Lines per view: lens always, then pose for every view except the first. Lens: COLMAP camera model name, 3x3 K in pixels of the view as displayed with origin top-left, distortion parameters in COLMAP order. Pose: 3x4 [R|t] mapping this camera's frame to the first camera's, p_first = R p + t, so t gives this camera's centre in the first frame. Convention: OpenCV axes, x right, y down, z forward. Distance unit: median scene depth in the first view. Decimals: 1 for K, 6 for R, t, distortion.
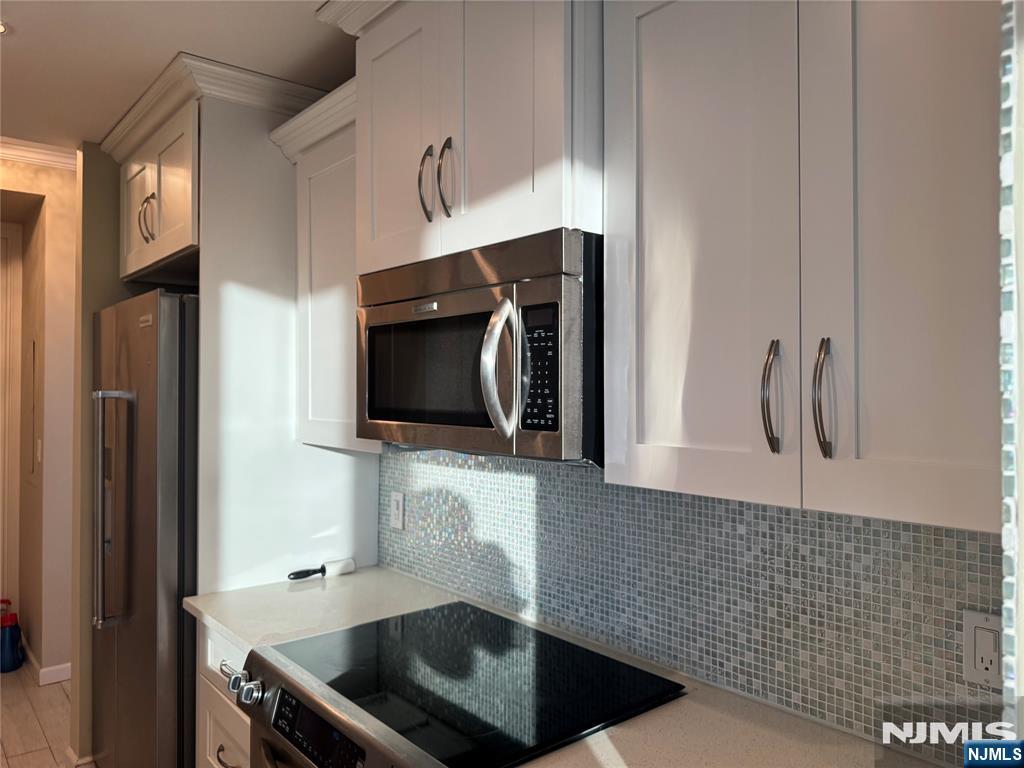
lens RADIAL K [[749.6, 0, 513.7], [0, 749.6, 370.8], [0, 0, 1]] dist [0.059755, -0.091855]
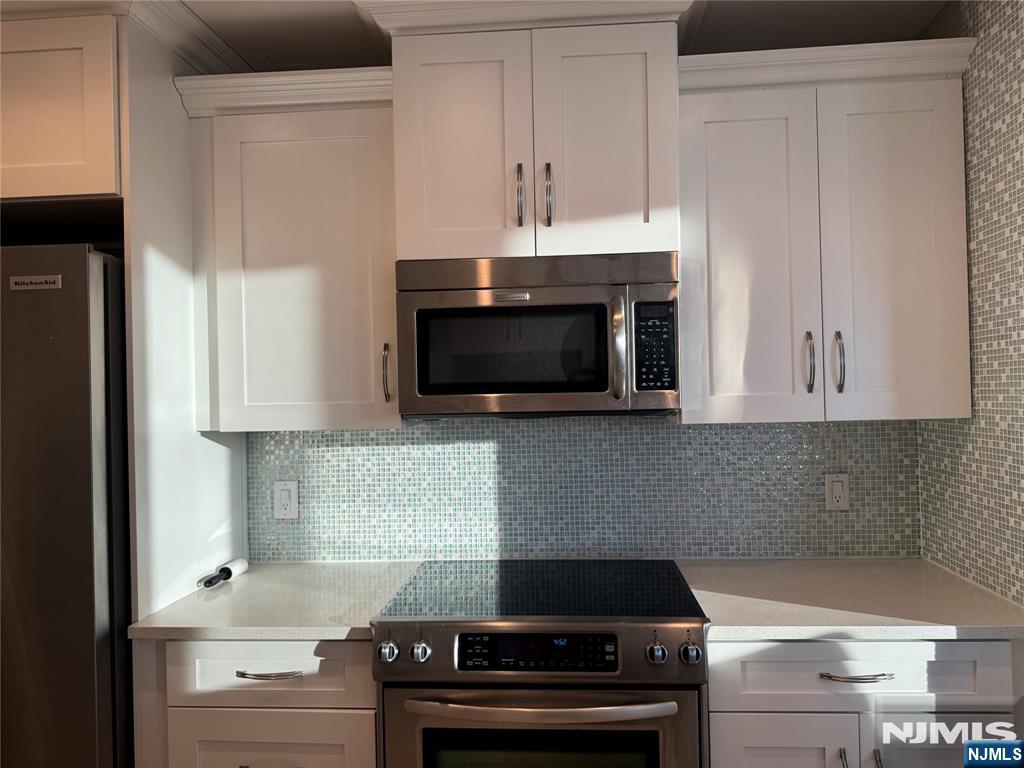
lens RADIAL K [[749.6, 0, 513.7], [0, 749.6, 370.8], [0, 0, 1]] dist [0.059755, -0.091855]
pose [[0.704360, -0.008506, 0.709792, -0.867912], [0.007536, 0.999961, 0.004505, 0.025294], [-0.709803, 0.002176, 0.704396, 0.138311]]
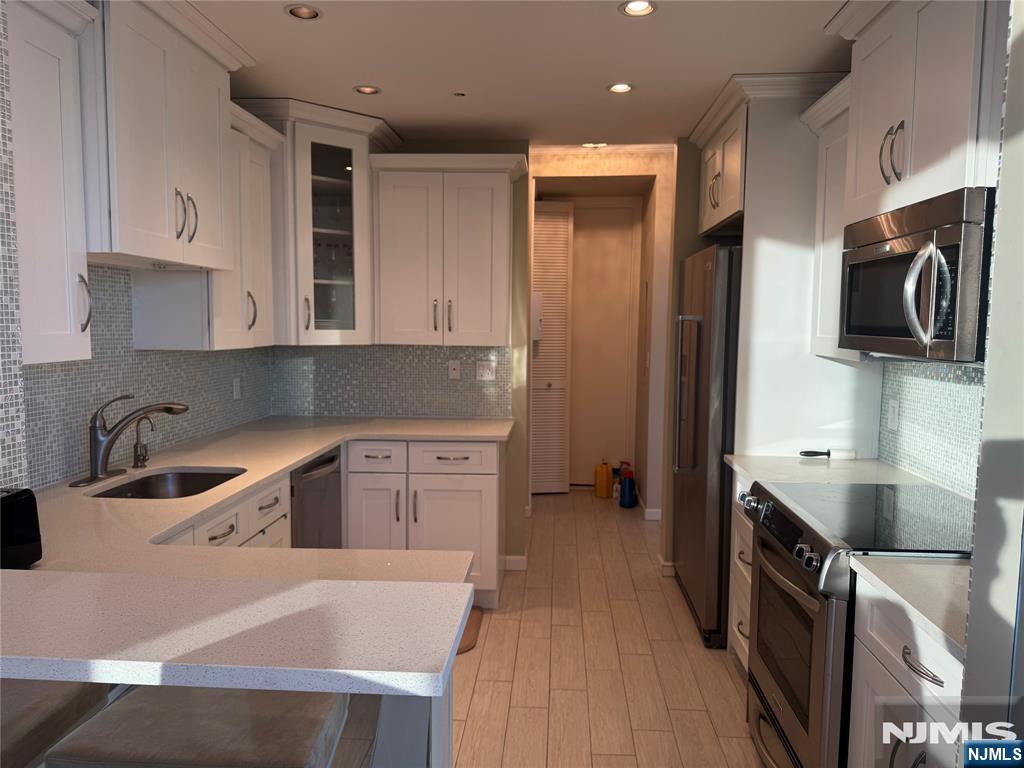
lens RADIAL K [[727.3, 0, 512.0], [0, 727.3, 384.0], [0, 0, 1]] dist [0.055027, -0.002949]
pose [[0.725395, 0.071288, -0.684632, 0.294613], [0.002482, 0.994345, 0.106167, 0.011631], [0.688329, -0.078712, 0.721116, -0.393299]]
